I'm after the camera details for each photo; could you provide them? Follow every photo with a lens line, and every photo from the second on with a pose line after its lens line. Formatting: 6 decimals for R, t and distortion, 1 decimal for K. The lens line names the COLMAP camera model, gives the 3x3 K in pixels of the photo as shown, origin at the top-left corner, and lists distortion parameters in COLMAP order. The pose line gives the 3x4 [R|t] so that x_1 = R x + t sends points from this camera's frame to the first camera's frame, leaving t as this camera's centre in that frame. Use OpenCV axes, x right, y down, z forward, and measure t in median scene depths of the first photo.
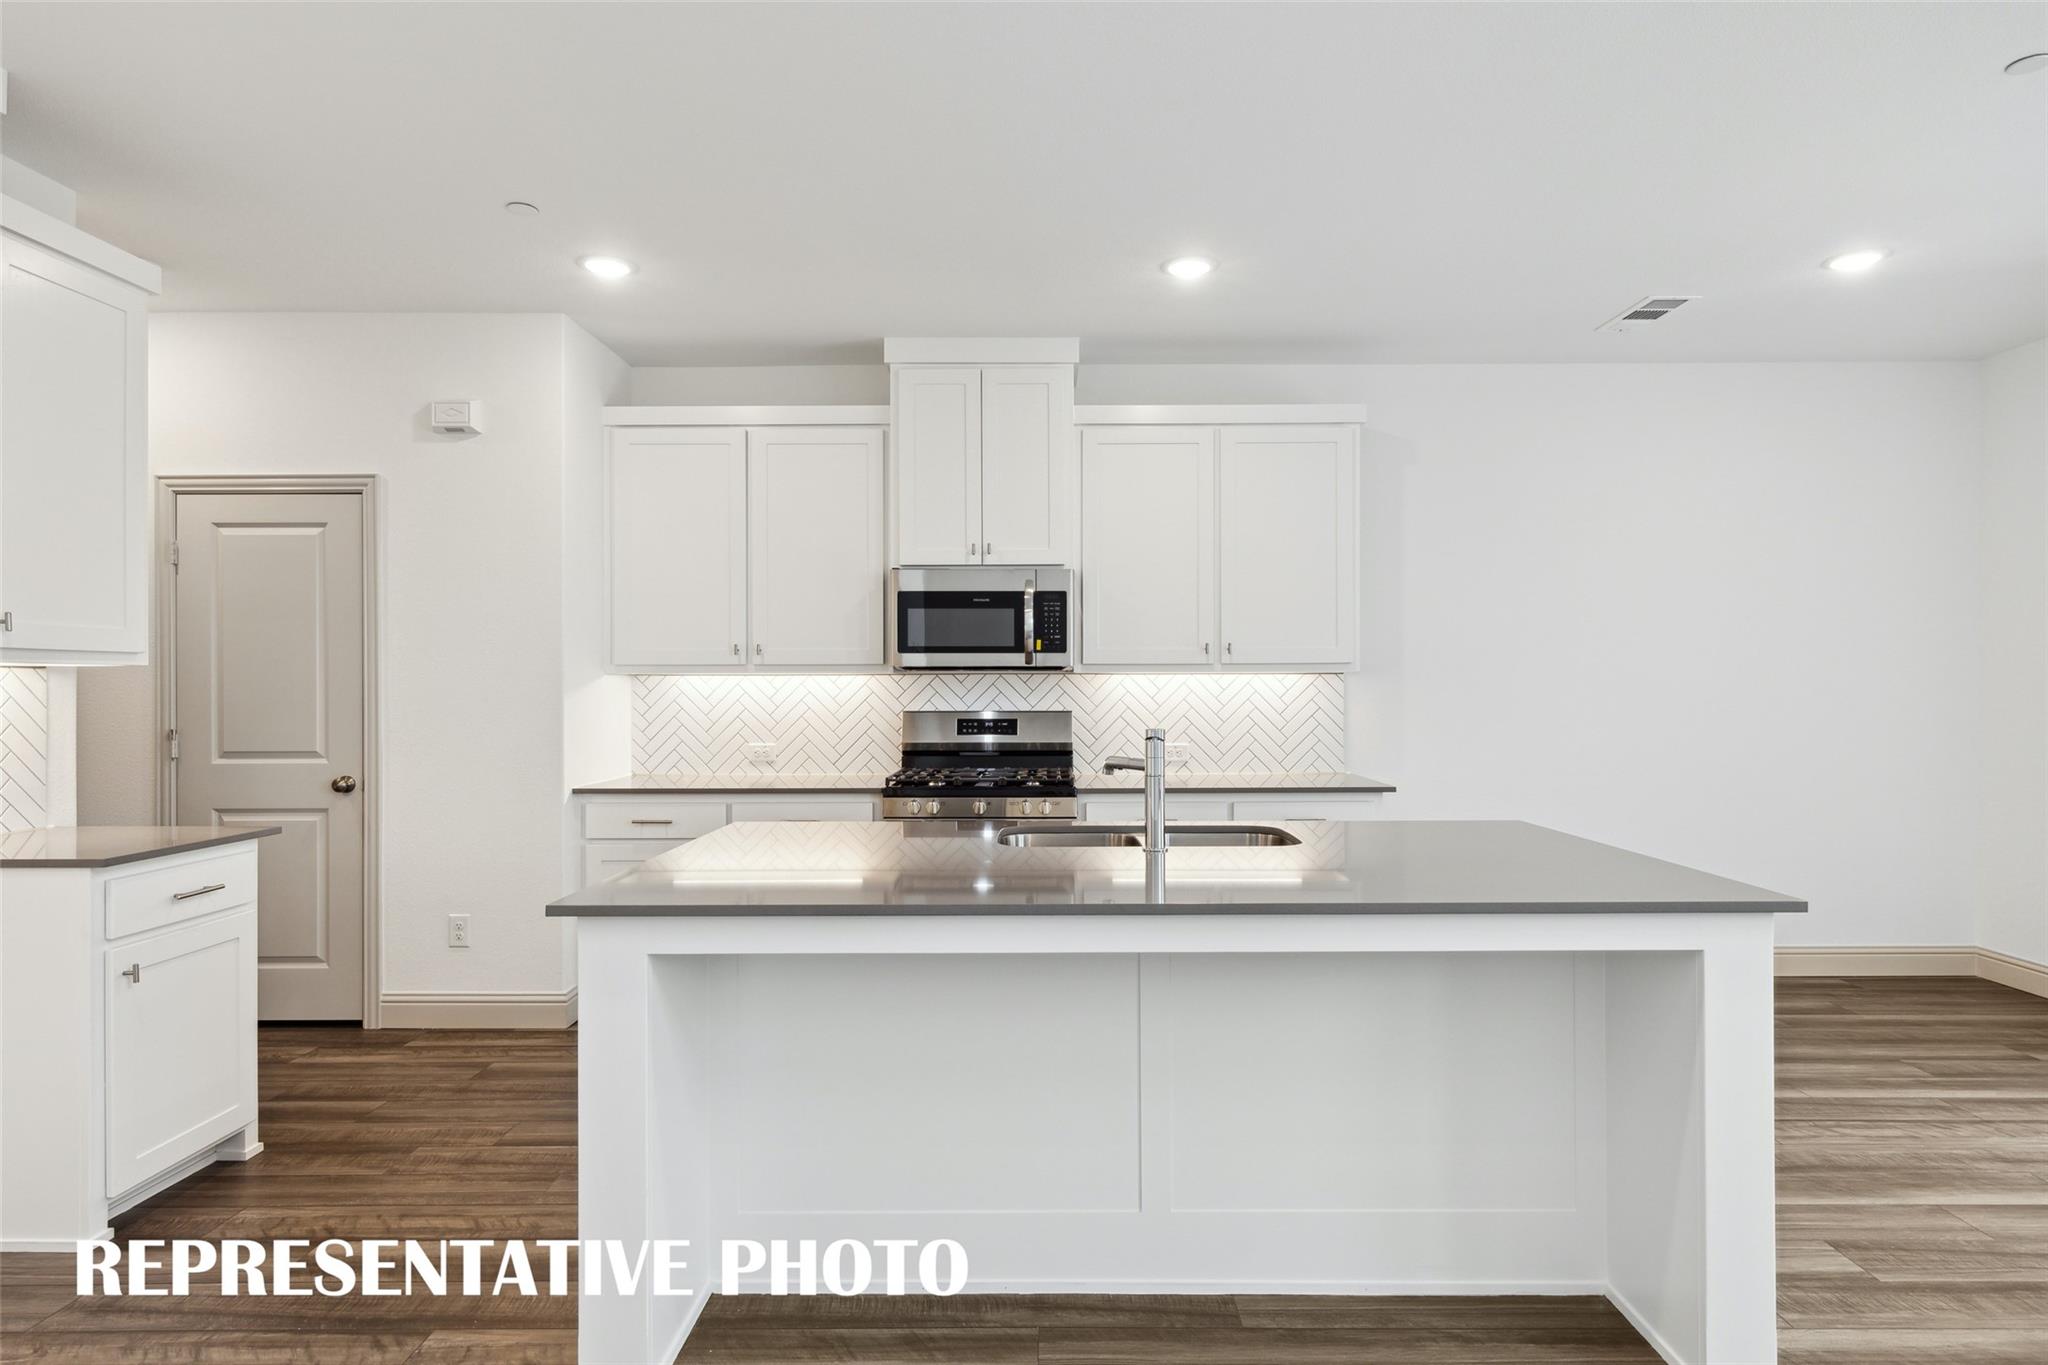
lens RADIAL K [[1118.7, 0, 1030.5], [0, 1118.7, 686.6], [0, 0, 1]] dist [0.000805, -0.000823]
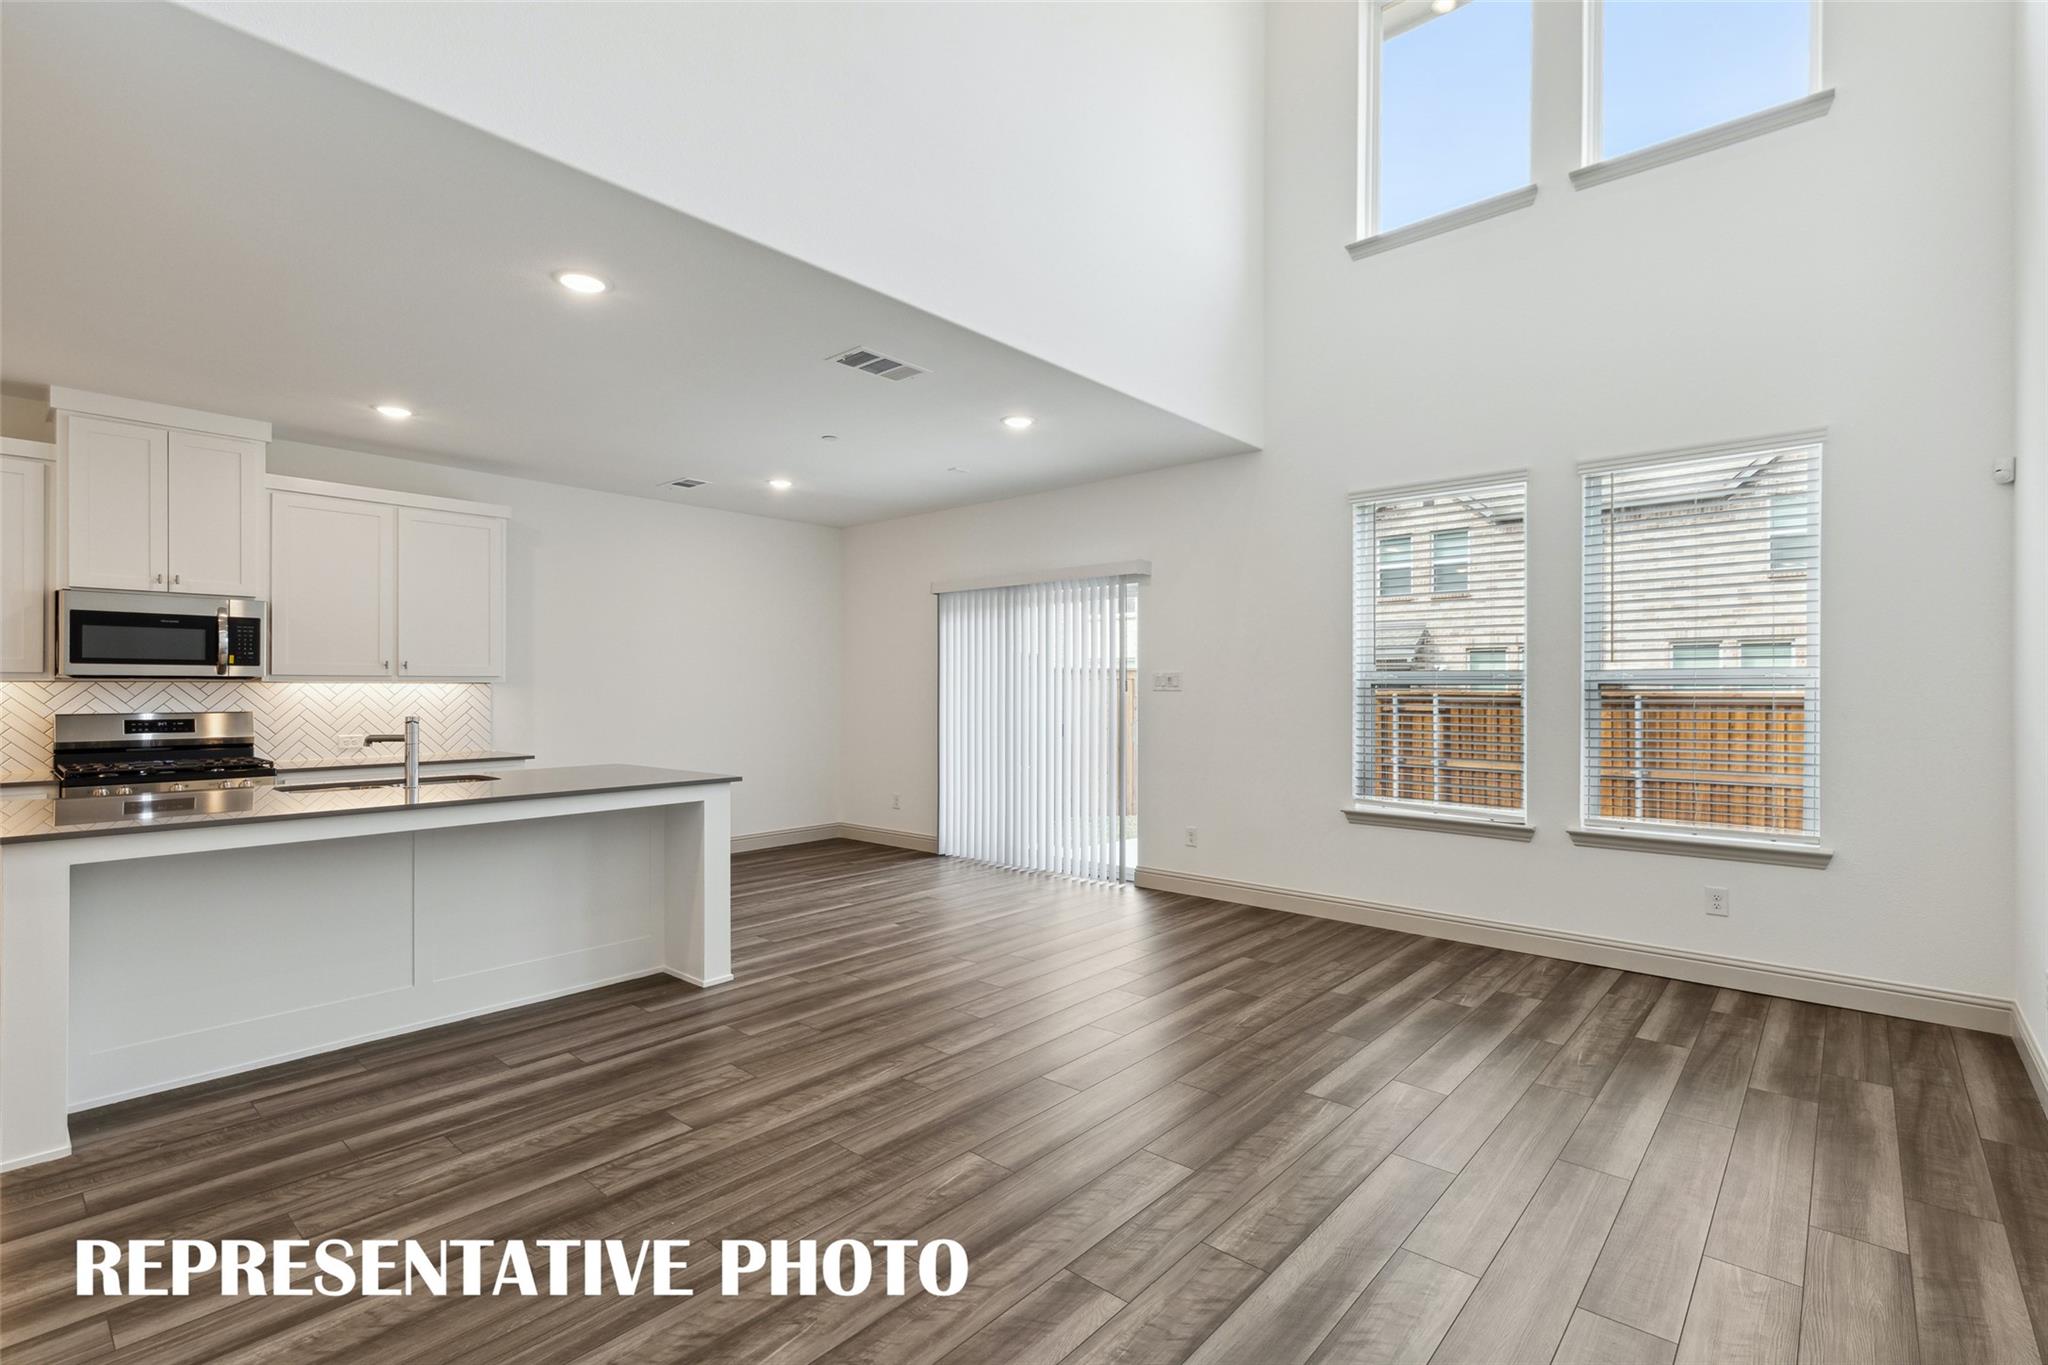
lens RADIAL K [[947.3, 0, 1047.6], [0, 947.3, 684.6], [0, 0, 1]] dist [0.010516, -0.000096]
pose [[0.648700, 0.005840, 0.761022, -0.213200], [0.001761, 0.999956, -0.009174, 0.003066], [-0.761042, 0.007291, 0.648661, -0.401087]]
